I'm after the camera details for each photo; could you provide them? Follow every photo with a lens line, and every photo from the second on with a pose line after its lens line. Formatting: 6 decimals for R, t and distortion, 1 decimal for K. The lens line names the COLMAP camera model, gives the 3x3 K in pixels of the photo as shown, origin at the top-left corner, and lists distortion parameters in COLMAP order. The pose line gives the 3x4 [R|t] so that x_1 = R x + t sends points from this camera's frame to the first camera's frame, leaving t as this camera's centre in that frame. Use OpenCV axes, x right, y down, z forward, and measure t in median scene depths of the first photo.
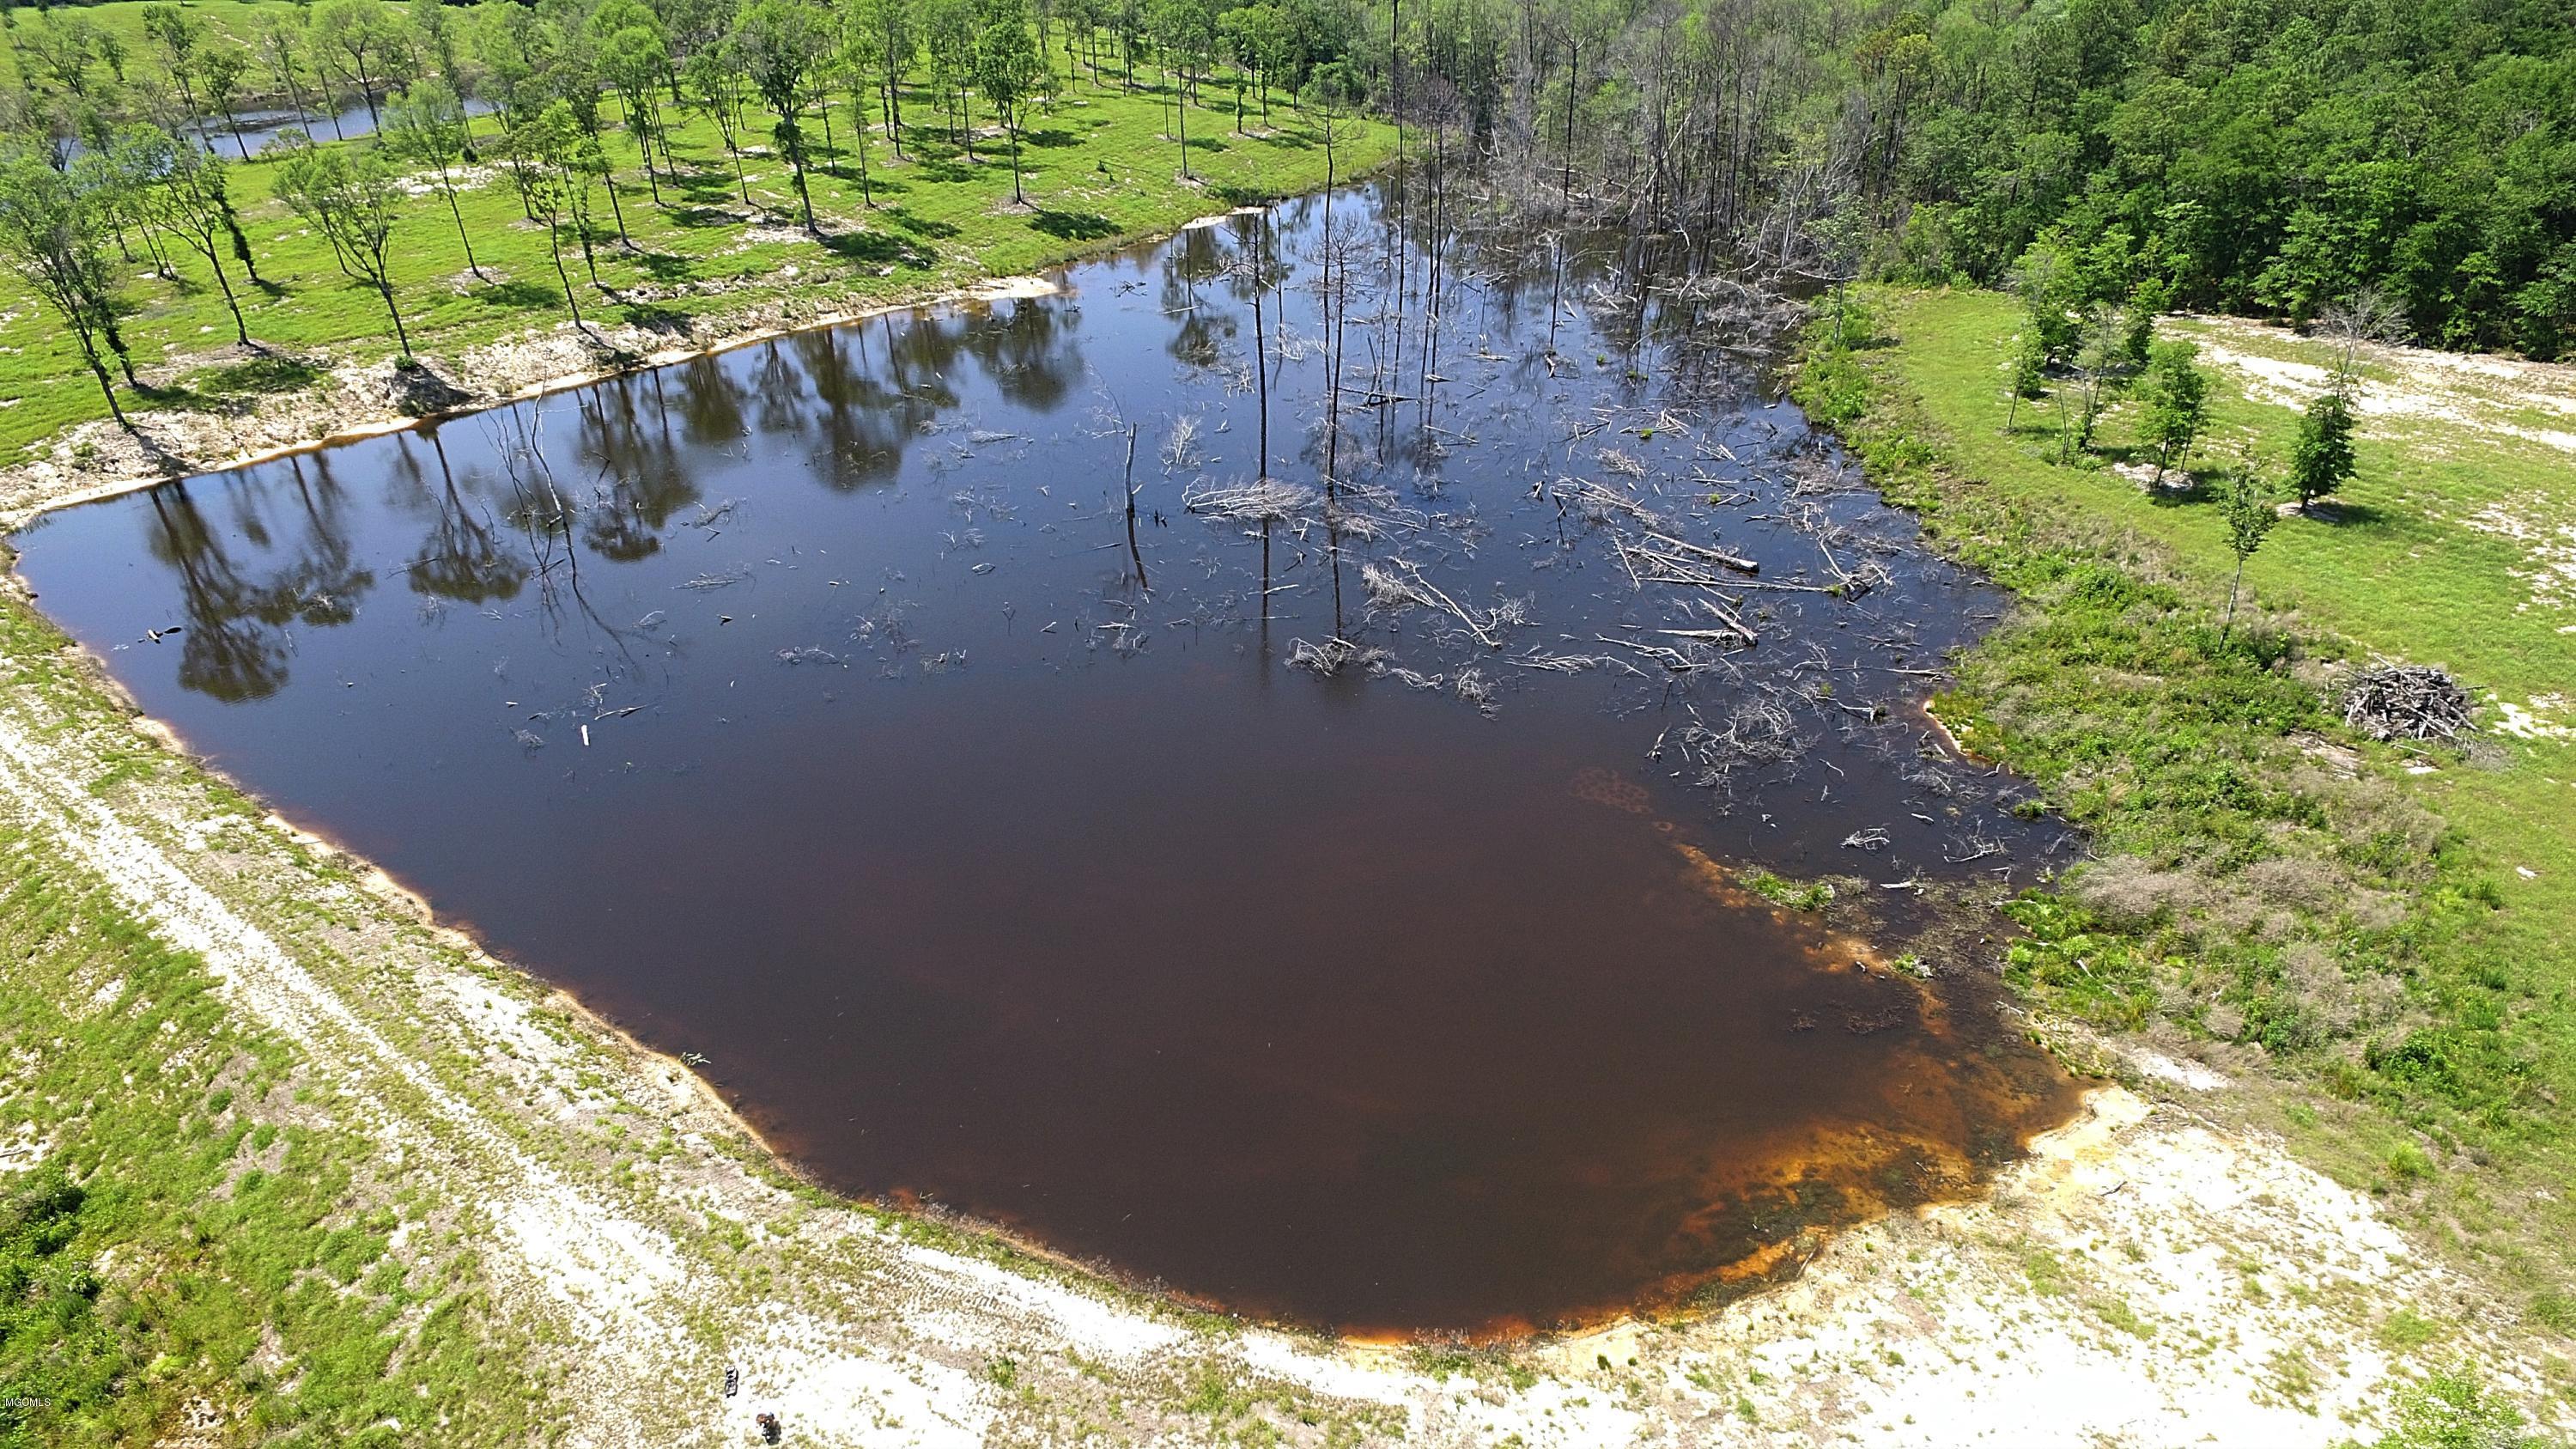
lens RADIAL K [[1492.9, 0, 1301.0], [0, 1492.9, 729.1], [0, 0, 1]] dist [-0.009546, 0.013699]
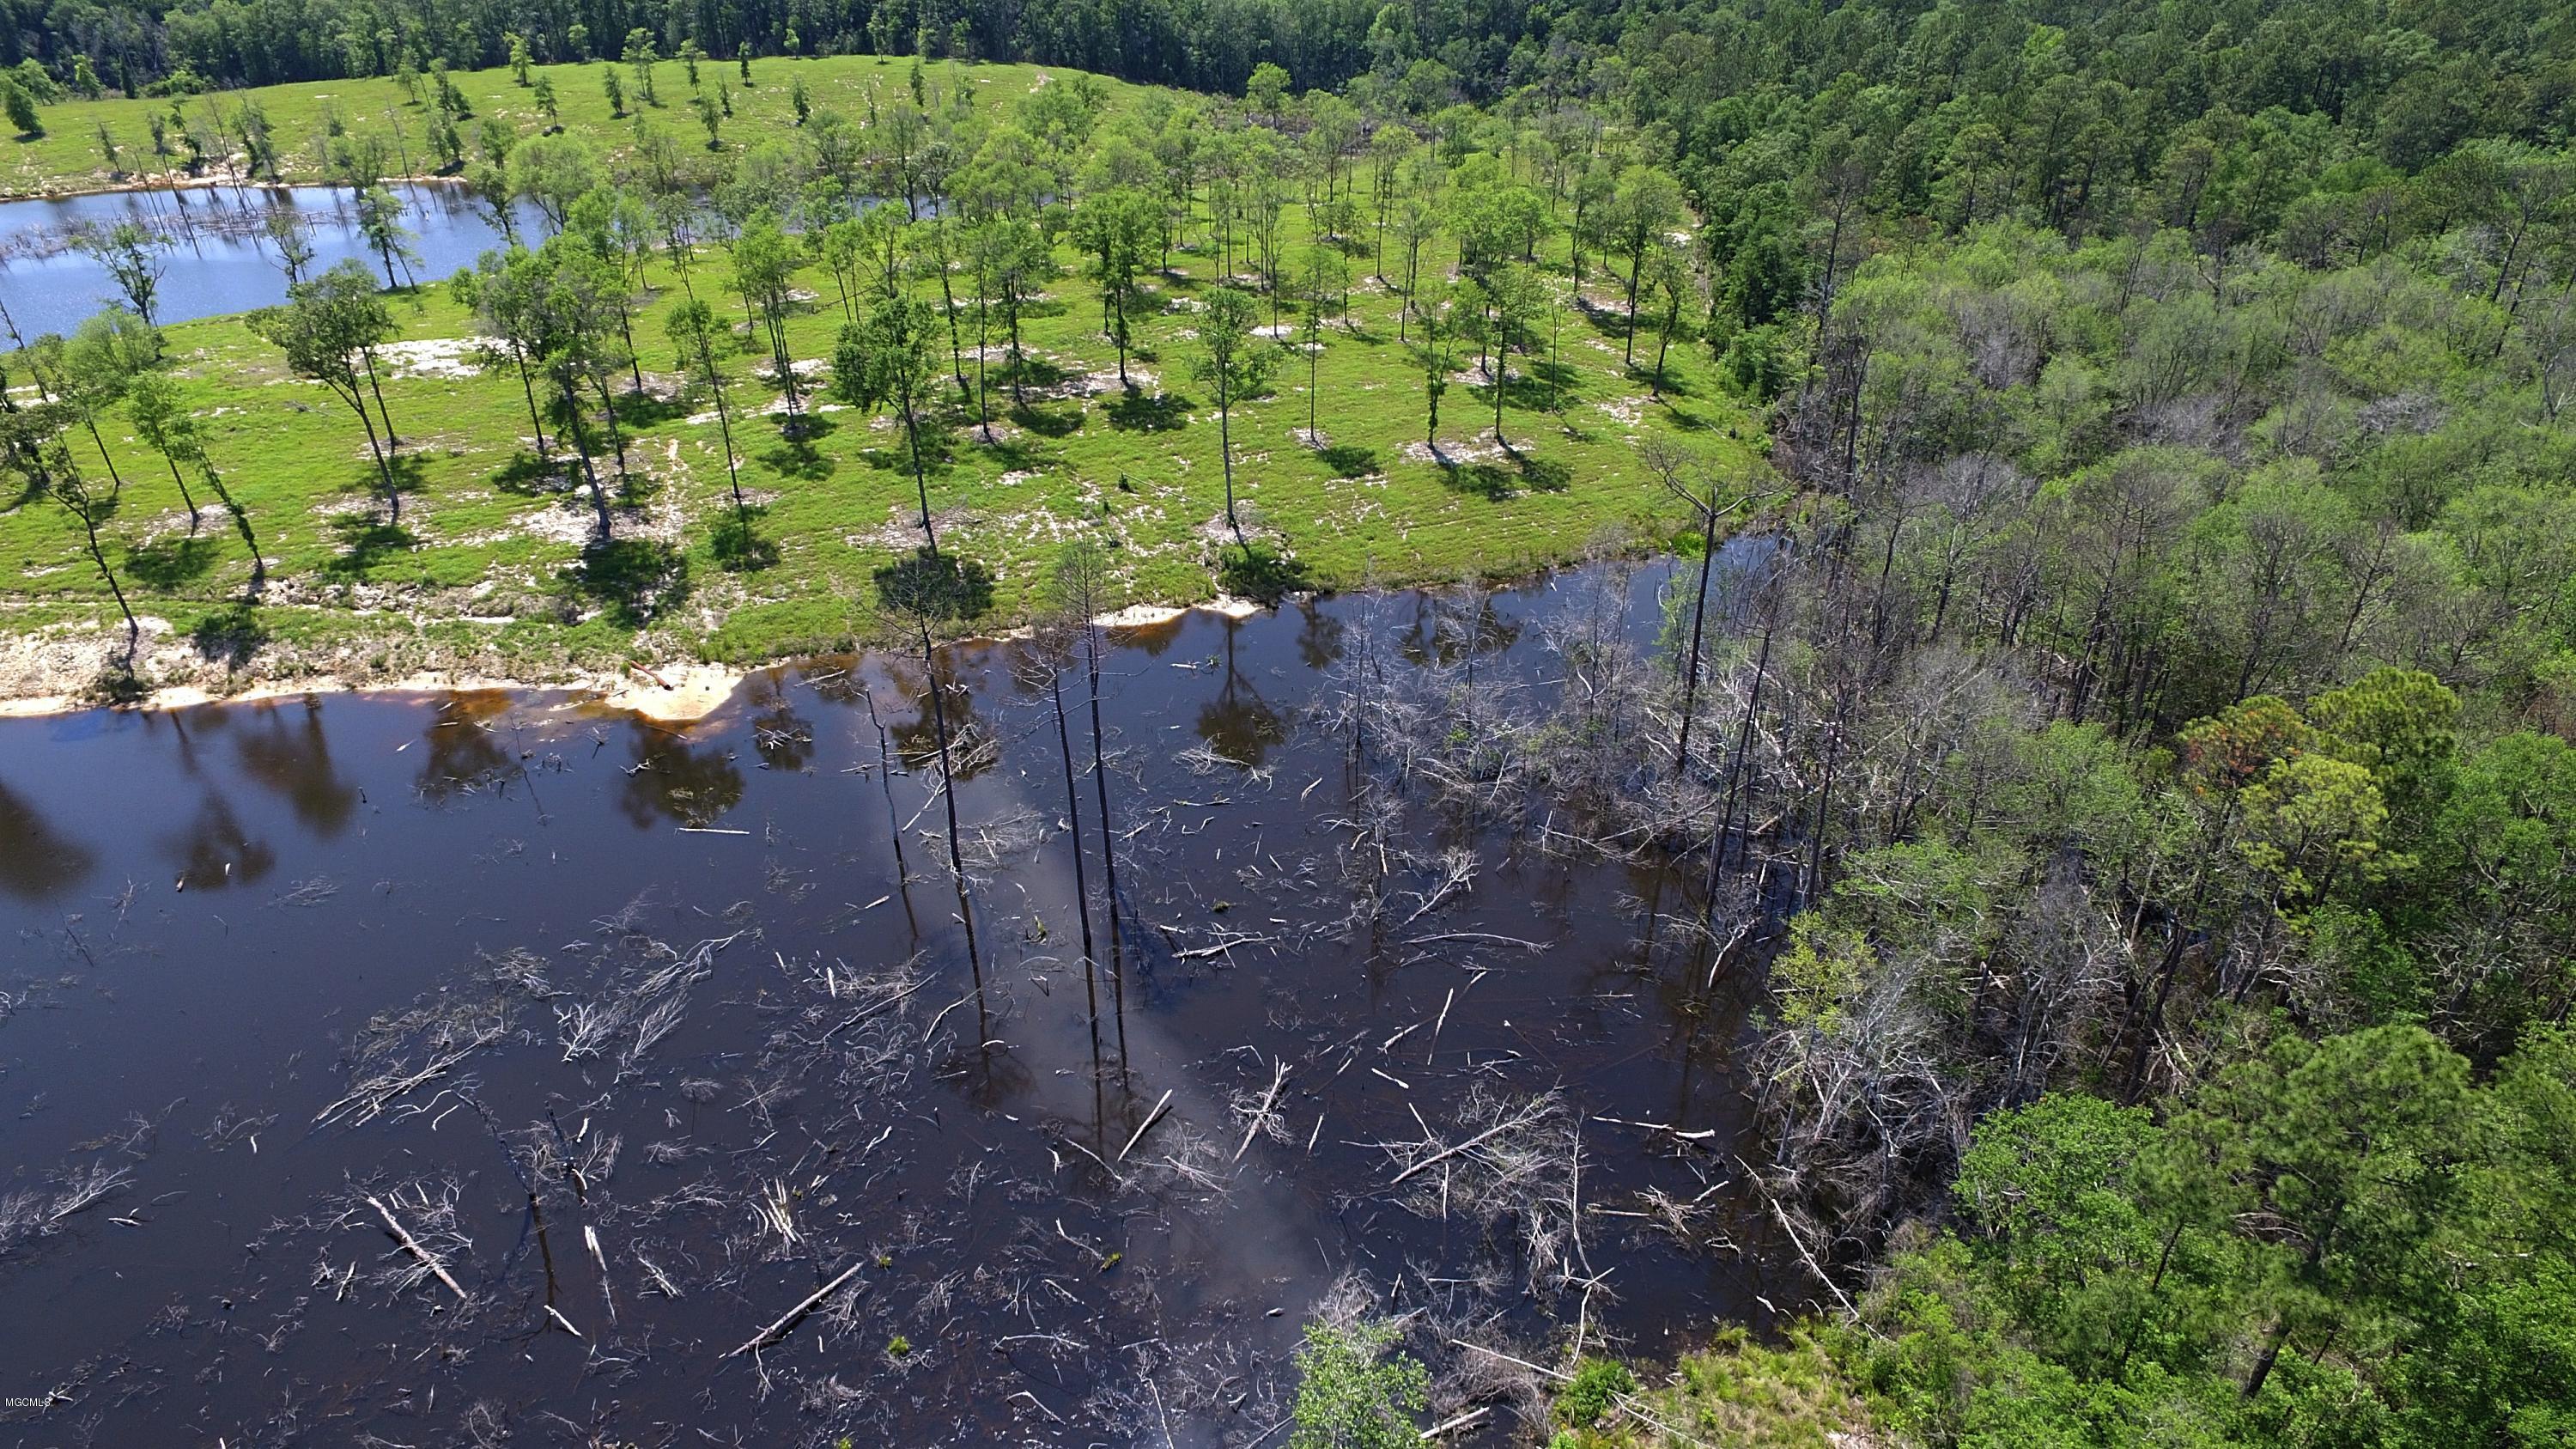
lens RADIAL K [[1492.9, 0, 1301.8], [0, 1492.9, 727.7], [0, 0, 1]] dist [-0.009546, 0.013699]
pose [[0.794475, 0.320015, -0.516139, 0.531876], [-0.321970, 0.942575, 0.088814, -0.567017], [0.514921, 0.095620, 0.851888, 0.721463]]
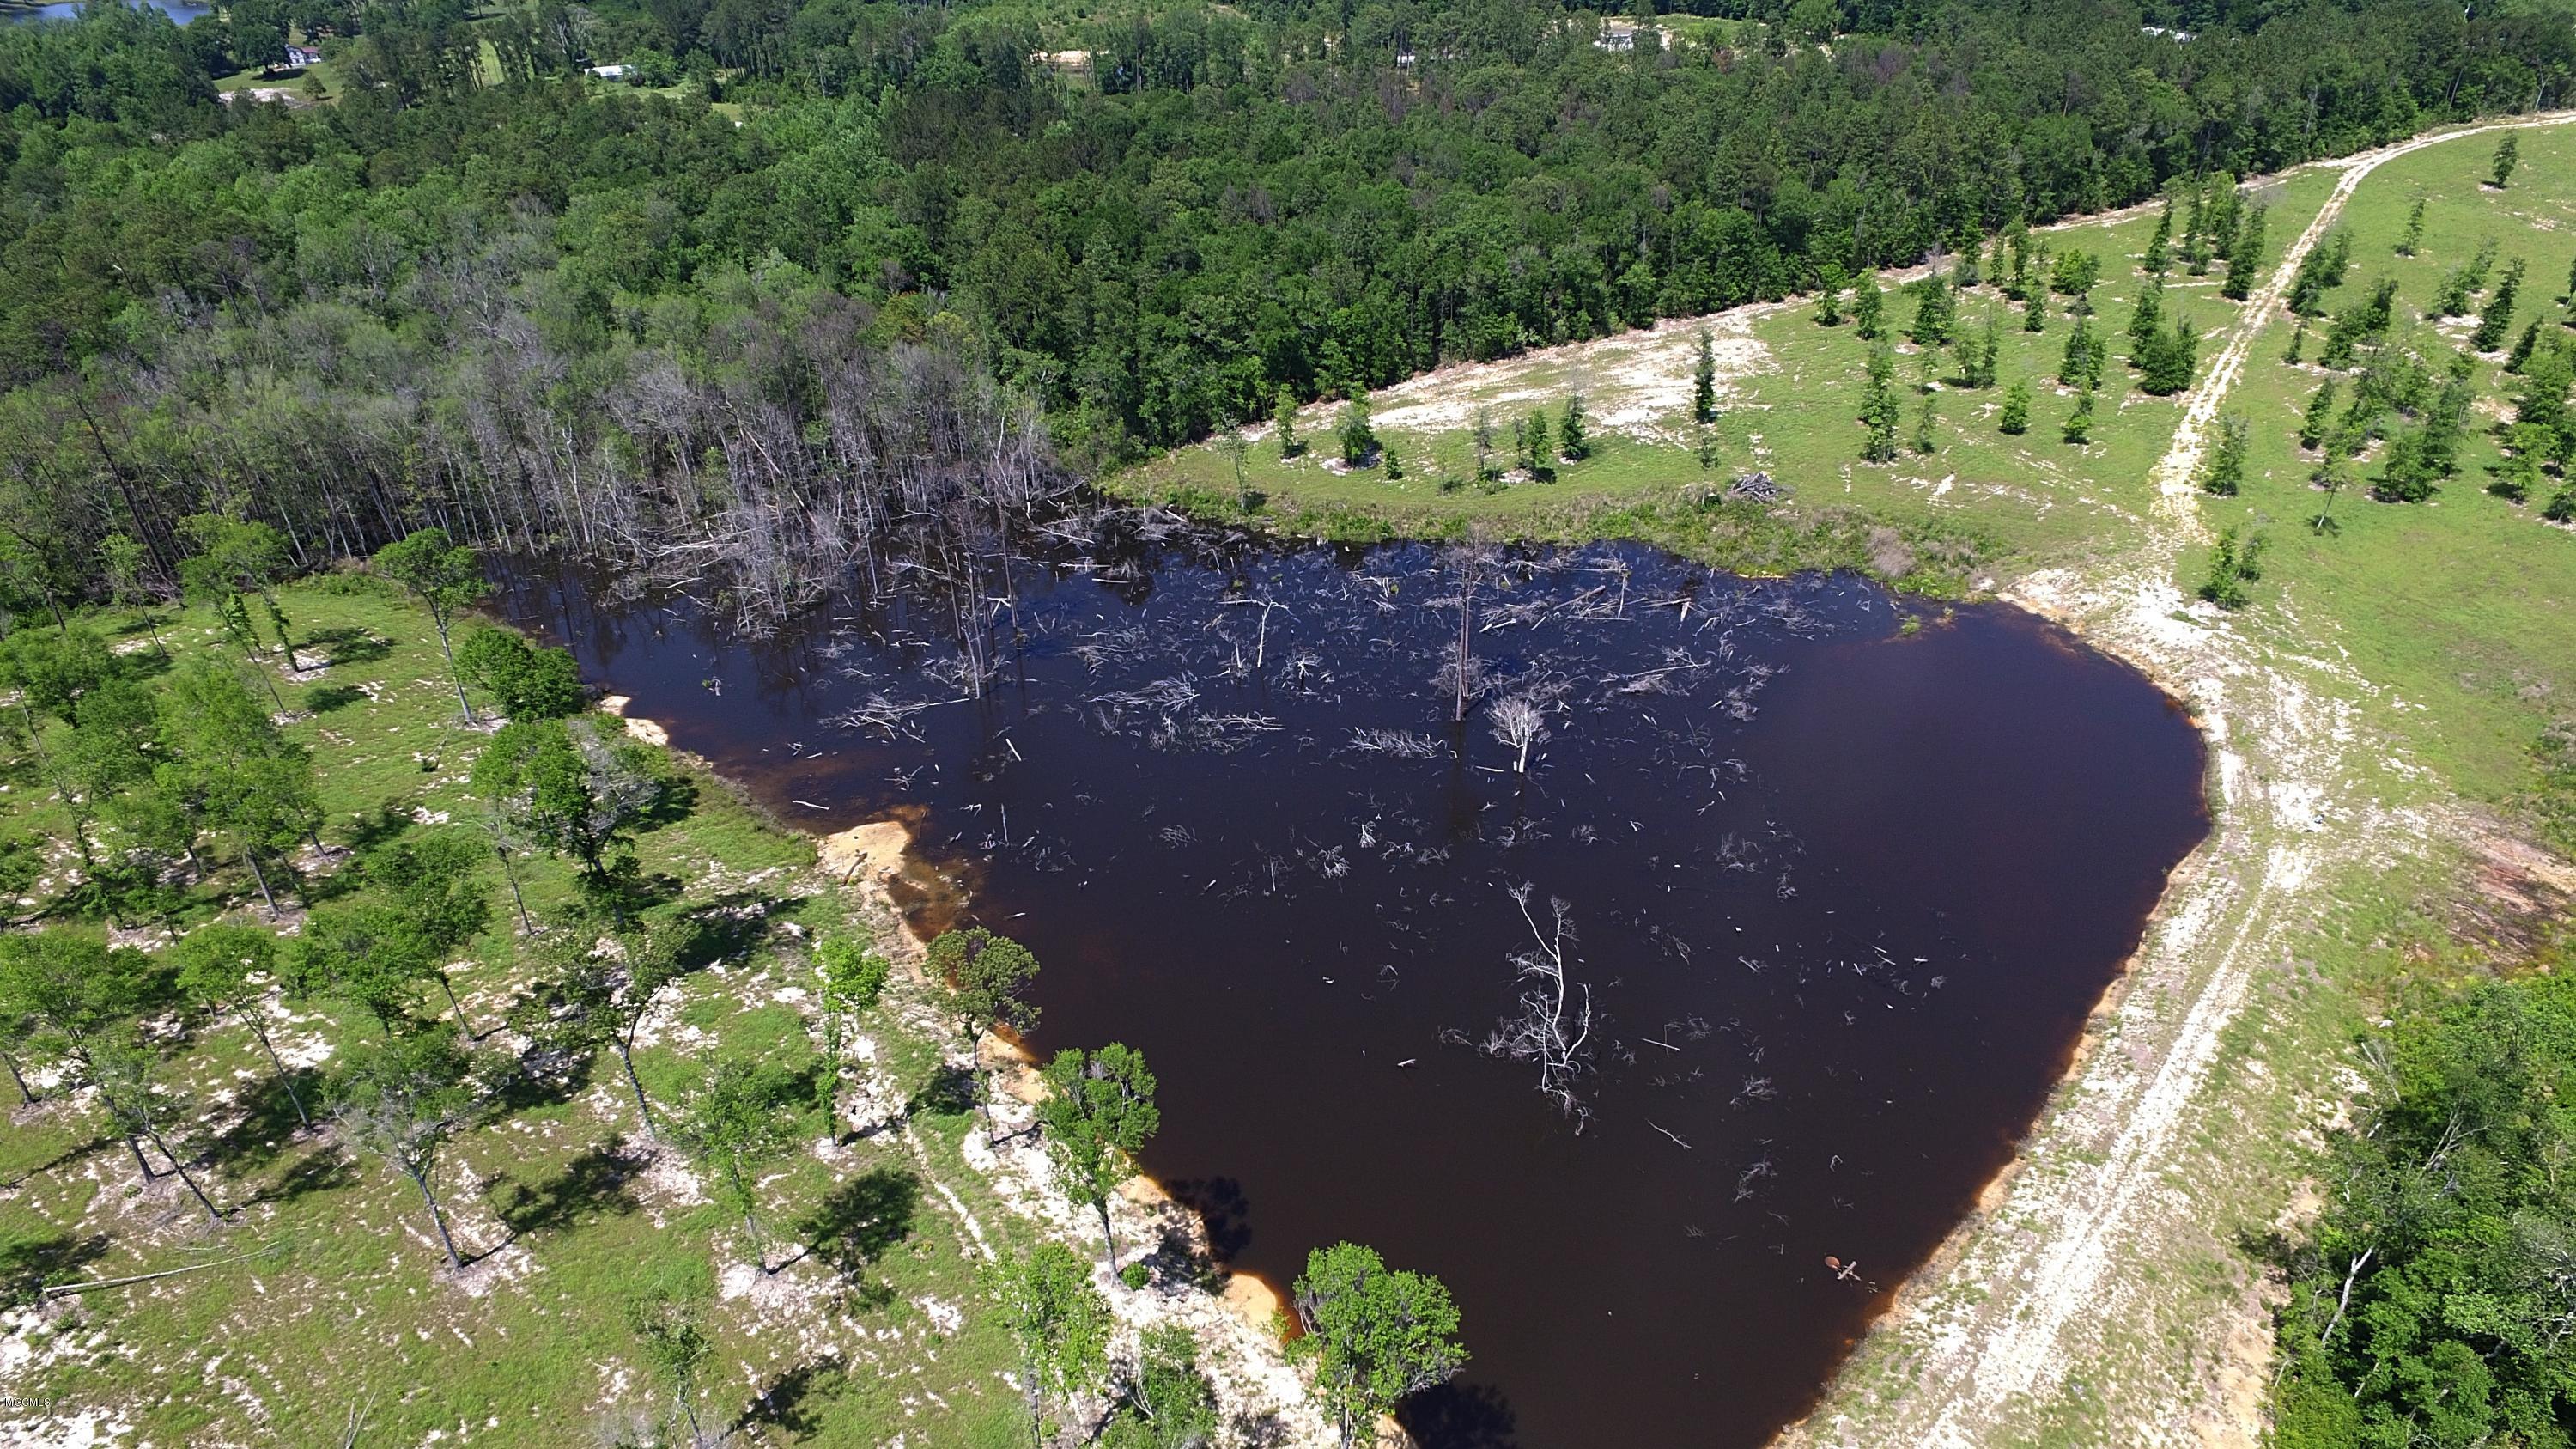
lens RADIAL K [[1492.9, 0, 1296.6], [0, 1492.9, 735.1], [0, 0, 1]] dist [-0.009546, 0.013699]
pose [[0.093939, -0.509145, 0.855539, -1.129843], [0.523752, 0.756086, 0.392450, -0.717708], [-0.846675, 0.411224, 0.337692, 0.615383]]
